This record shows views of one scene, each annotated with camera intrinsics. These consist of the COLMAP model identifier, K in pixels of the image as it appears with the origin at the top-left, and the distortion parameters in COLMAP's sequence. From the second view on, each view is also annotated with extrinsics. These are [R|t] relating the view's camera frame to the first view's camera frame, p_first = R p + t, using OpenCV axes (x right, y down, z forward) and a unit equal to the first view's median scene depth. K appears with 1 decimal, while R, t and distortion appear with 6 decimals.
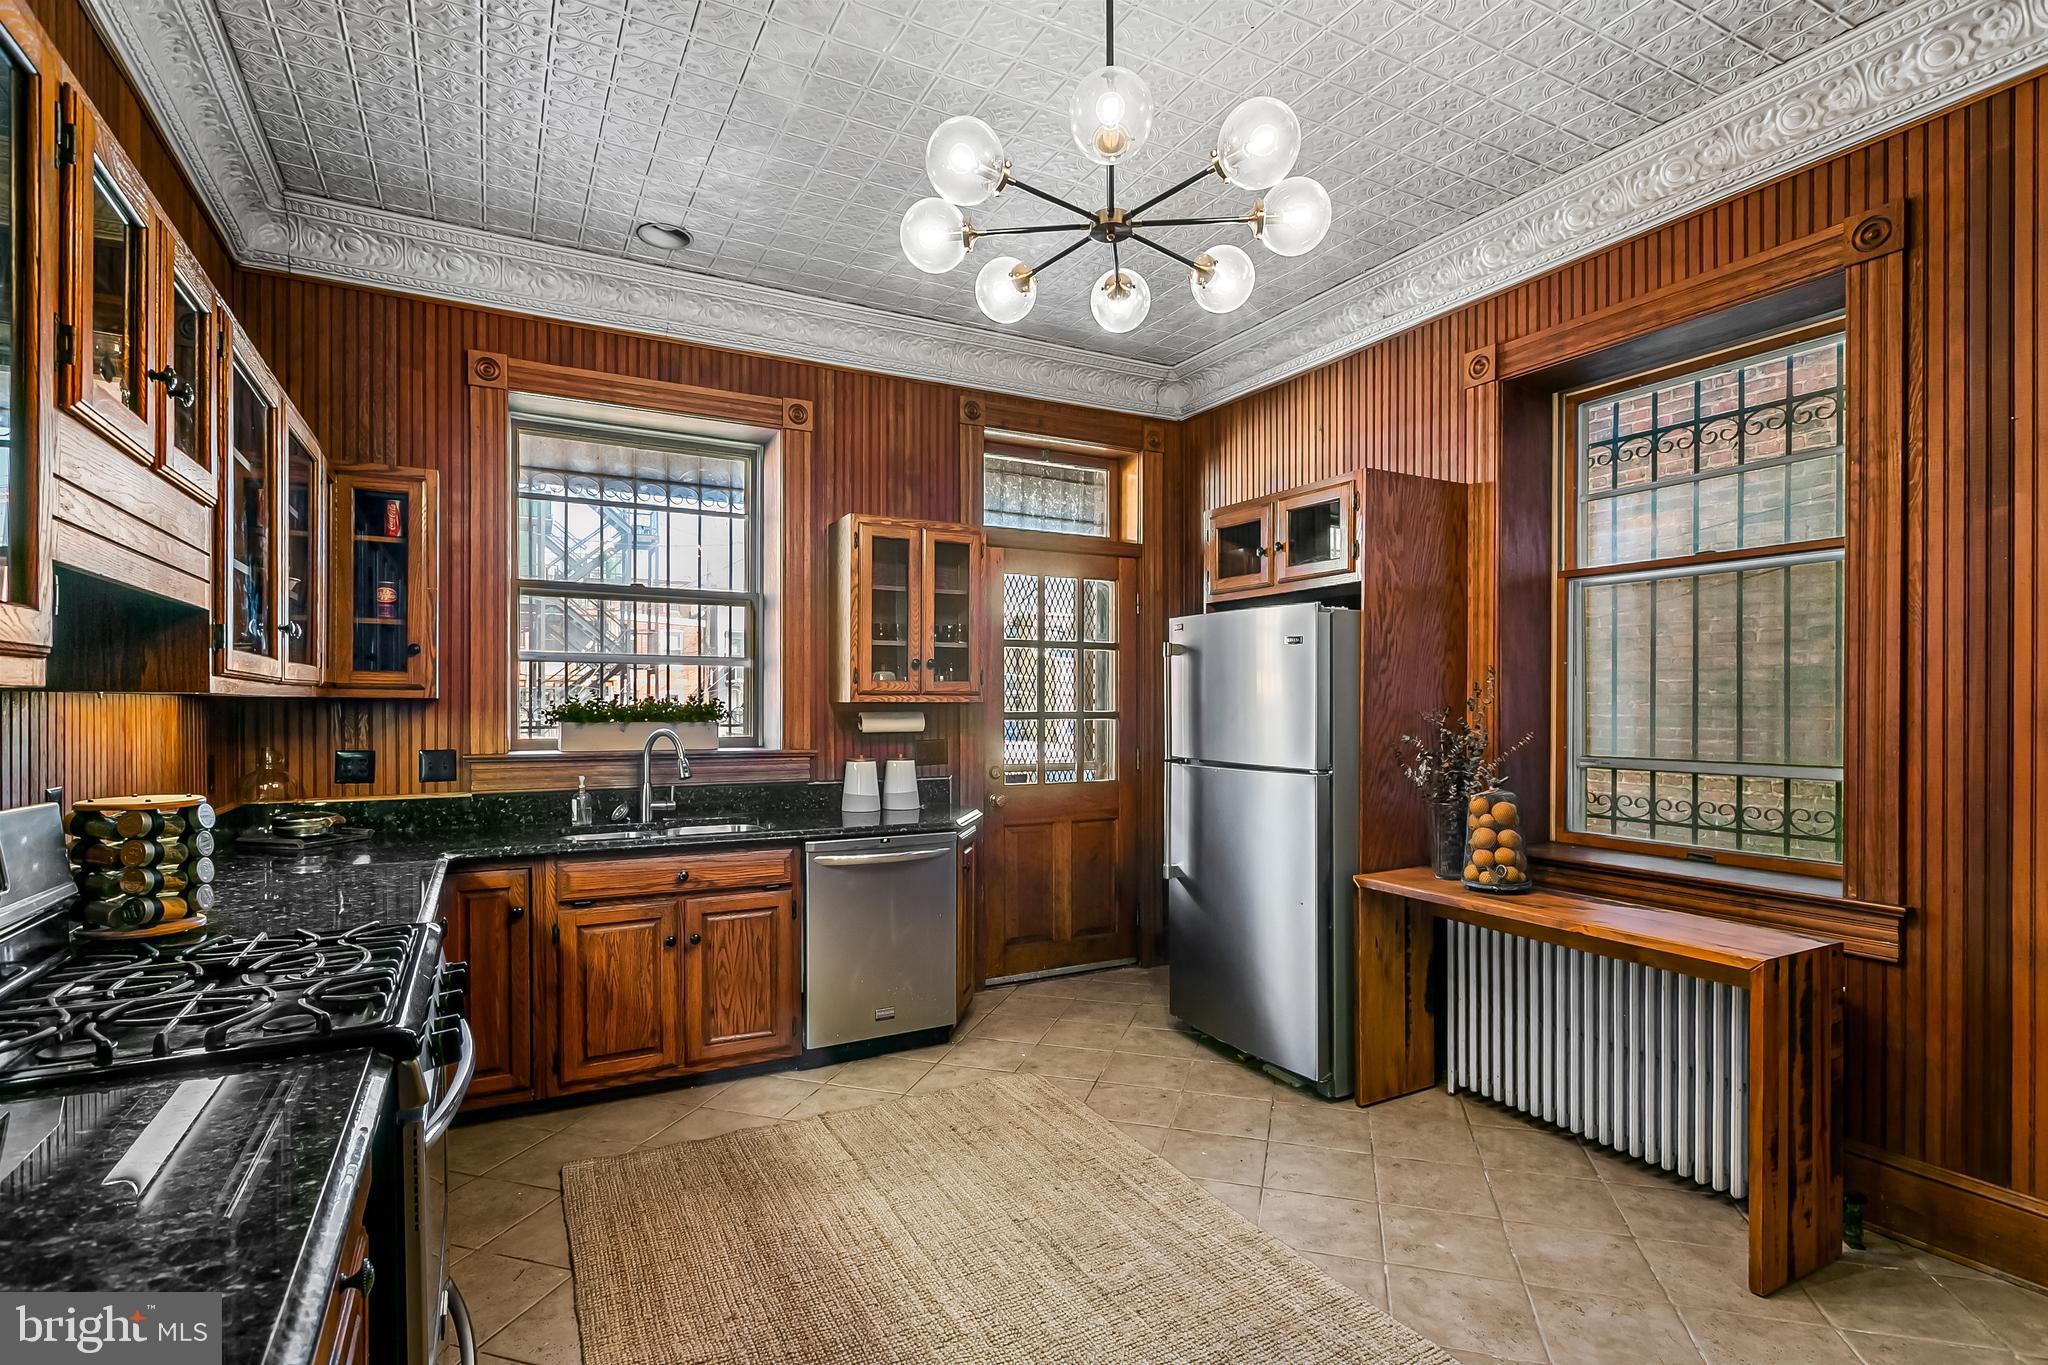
lens RADIAL K [[961.5, 0, 1017.7], [0, 961.5, 686.0], [0, 0, 1]] dist [-0.000296, 0.000335]
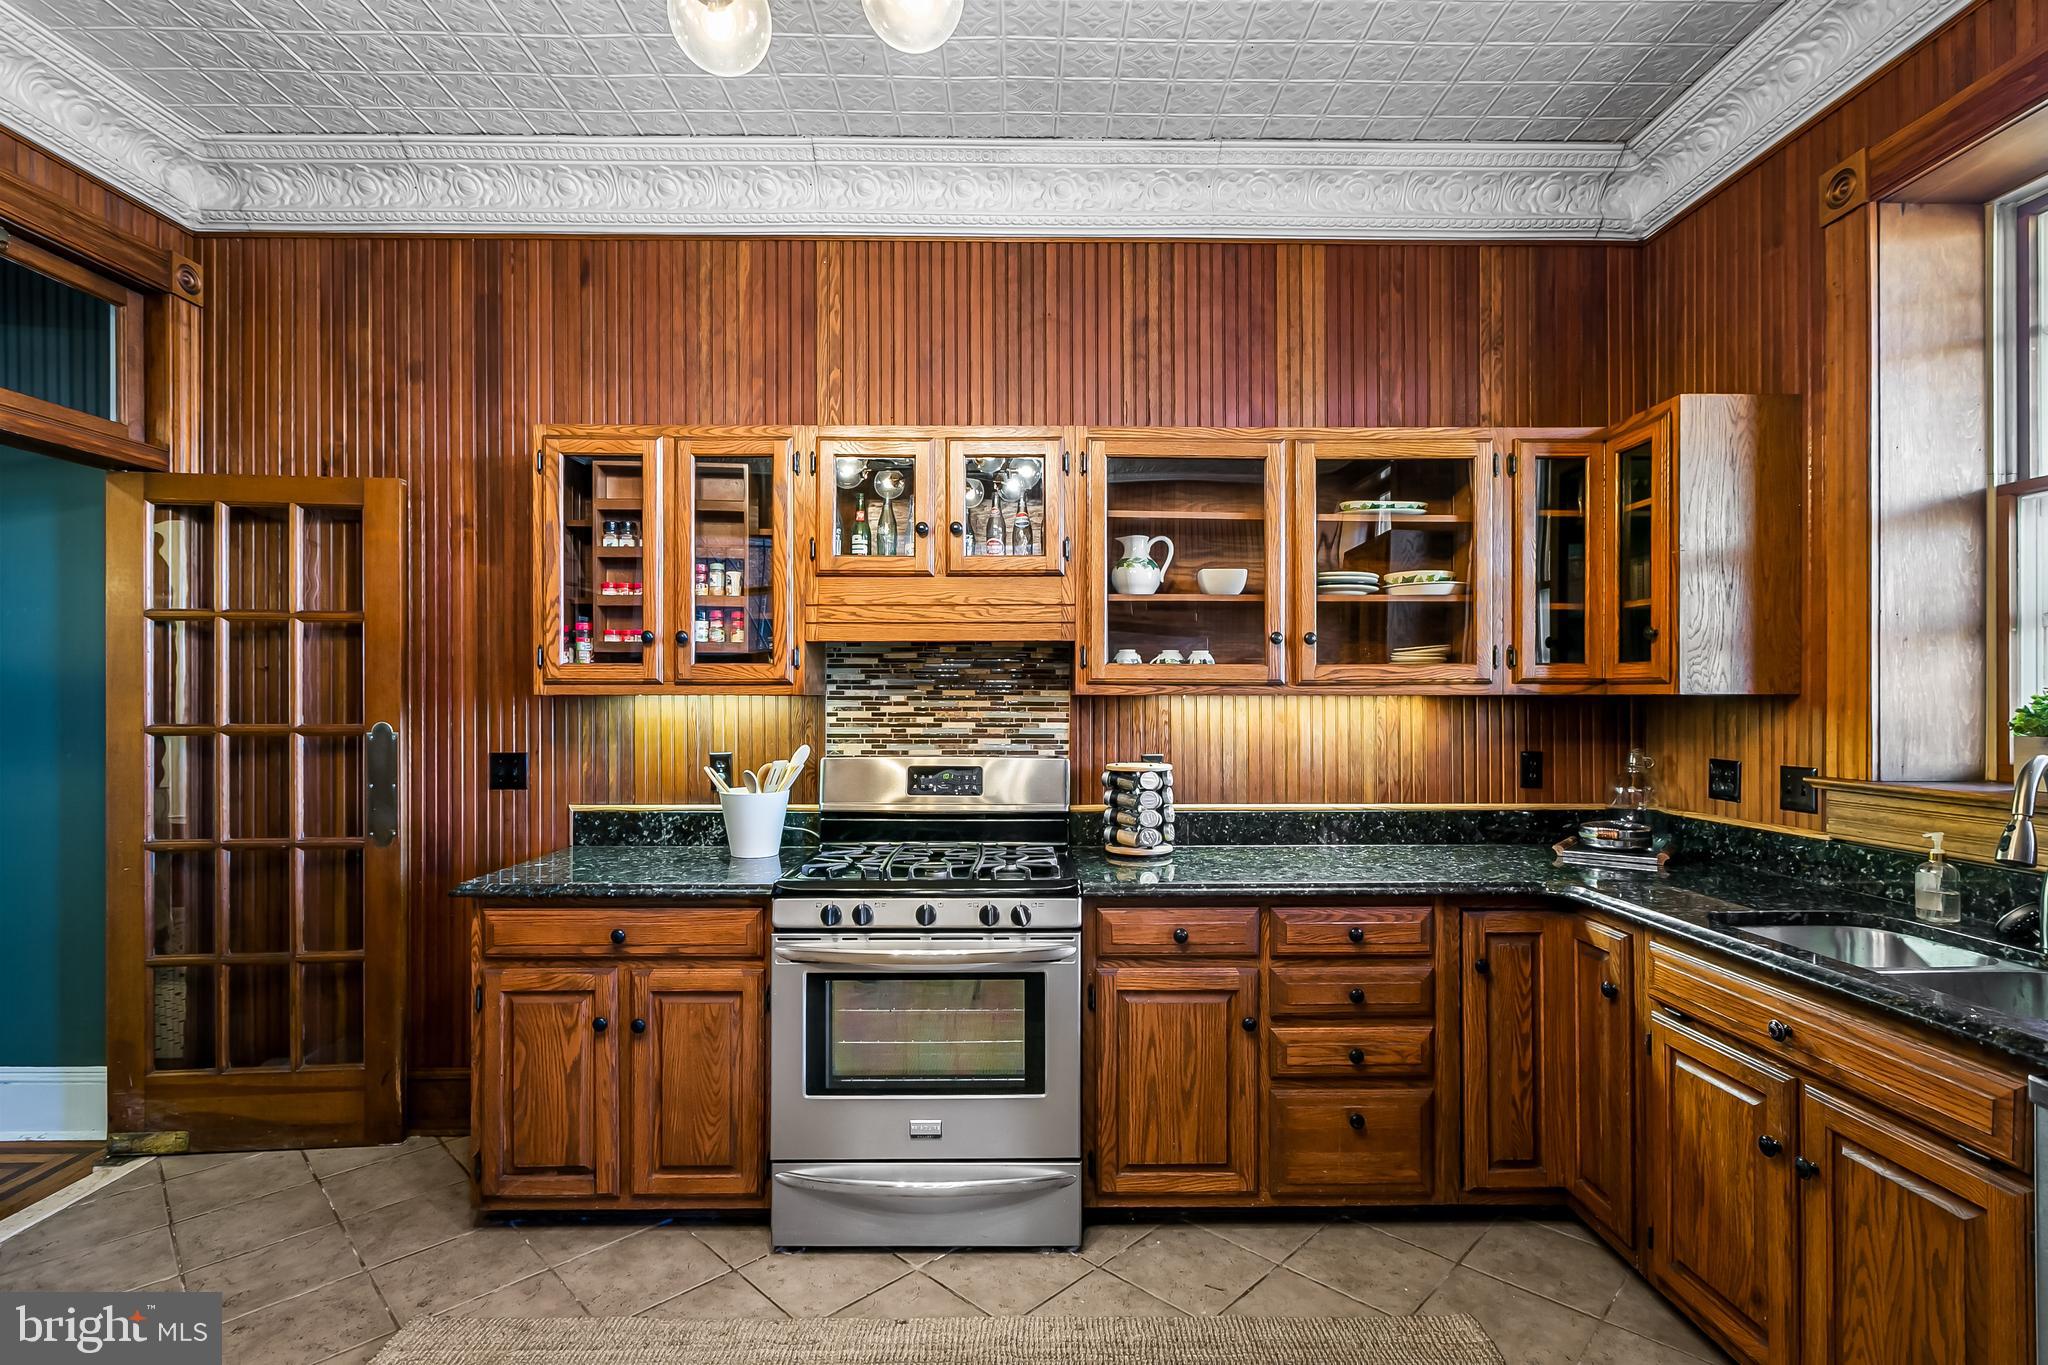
lens RADIAL K [[961.5, 0, 1017.7], [0, 961.5, 686.0], [0, 0, 1]] dist [-0.000296, 0.000335]
pose [[-0.465727, -0.013644, -0.884823, 0.294349], [0.024999, 0.999279, -0.028567, 0.013029], [0.884575, -0.035425, -0.465050, 0.834494]]
